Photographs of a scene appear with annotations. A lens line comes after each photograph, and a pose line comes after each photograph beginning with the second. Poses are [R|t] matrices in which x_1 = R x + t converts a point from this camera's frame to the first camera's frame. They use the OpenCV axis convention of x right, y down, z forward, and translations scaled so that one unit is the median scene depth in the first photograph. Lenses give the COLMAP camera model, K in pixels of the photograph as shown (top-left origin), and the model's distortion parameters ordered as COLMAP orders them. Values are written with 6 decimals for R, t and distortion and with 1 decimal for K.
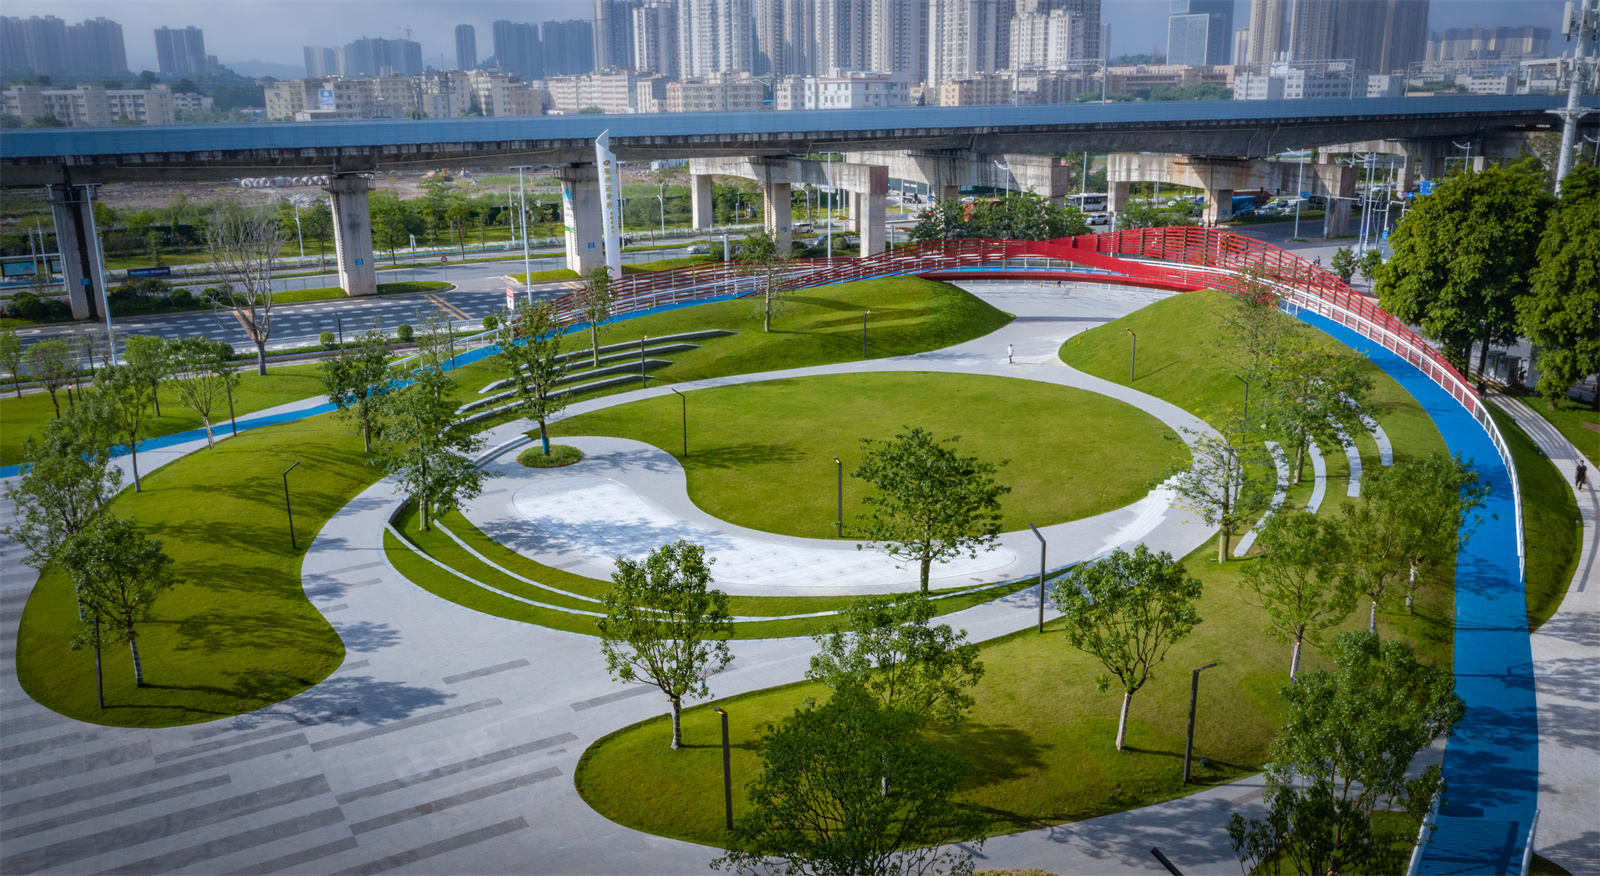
lens RADIAL K [[1288.2, 0, 798.2], [0, 1288.2, 449.1], [0, 0, 1]] dist [-0.004893, 0.023768]
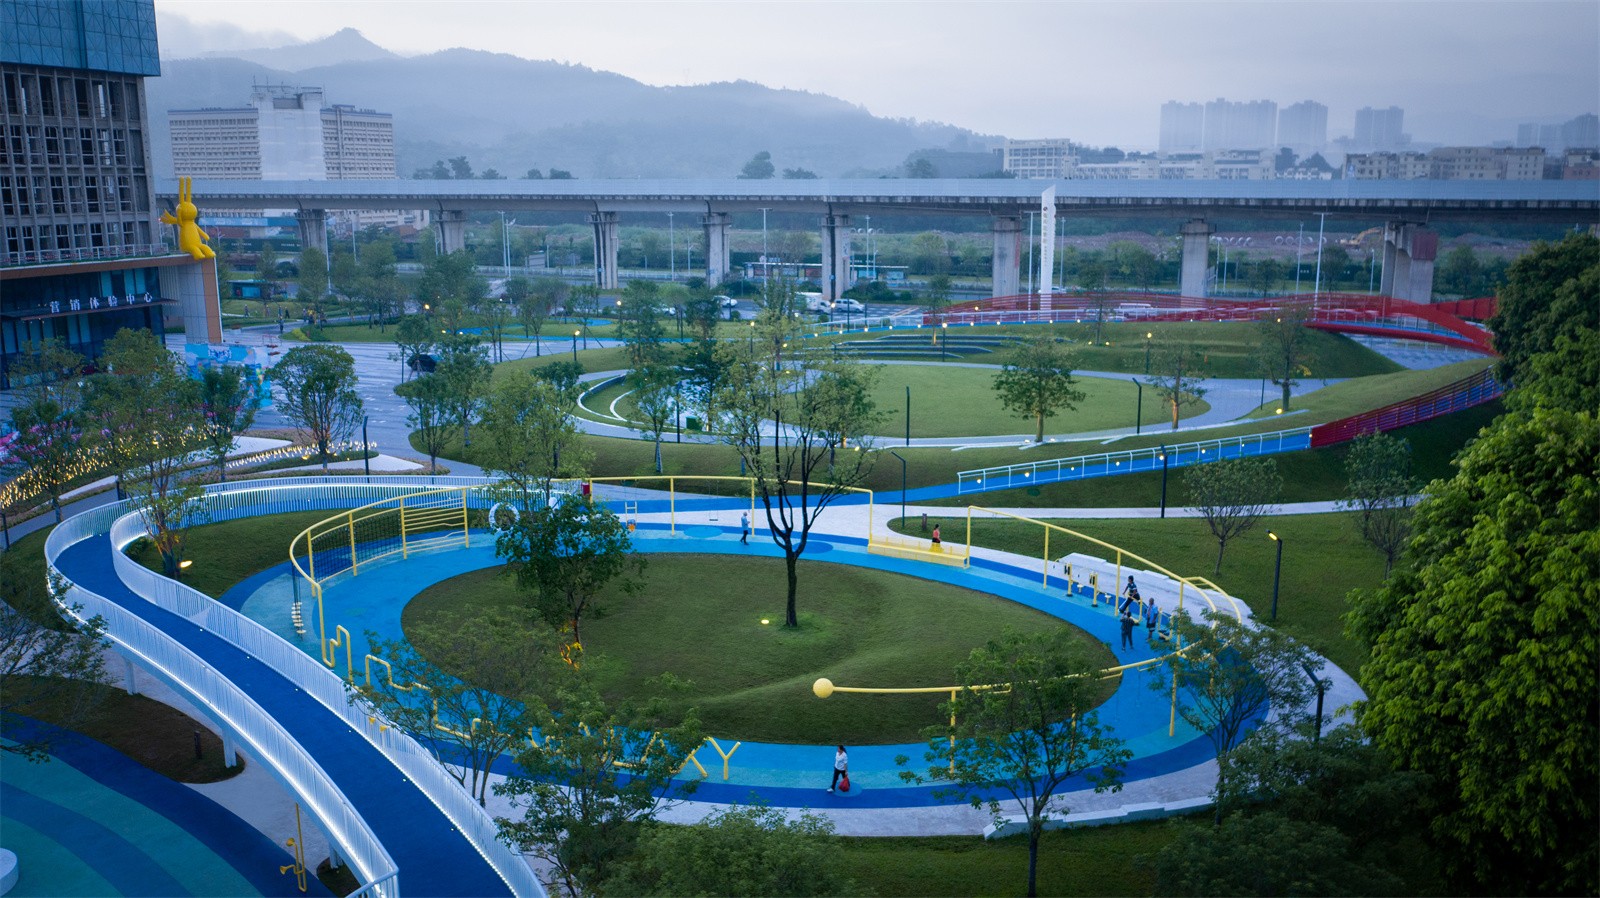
lens RADIAL K [[1309.1, 0, 803.8], [0, 1309.1, 448.1], [0, 0, 1]] dist [0.000990, 0.004353]
pose [[0.632099, 0.171670, -0.755633, 0.521988], [-0.217536, 0.975249, 0.039592, 0.013733], [0.743726, 0.139352, 0.653798, -0.026823]]
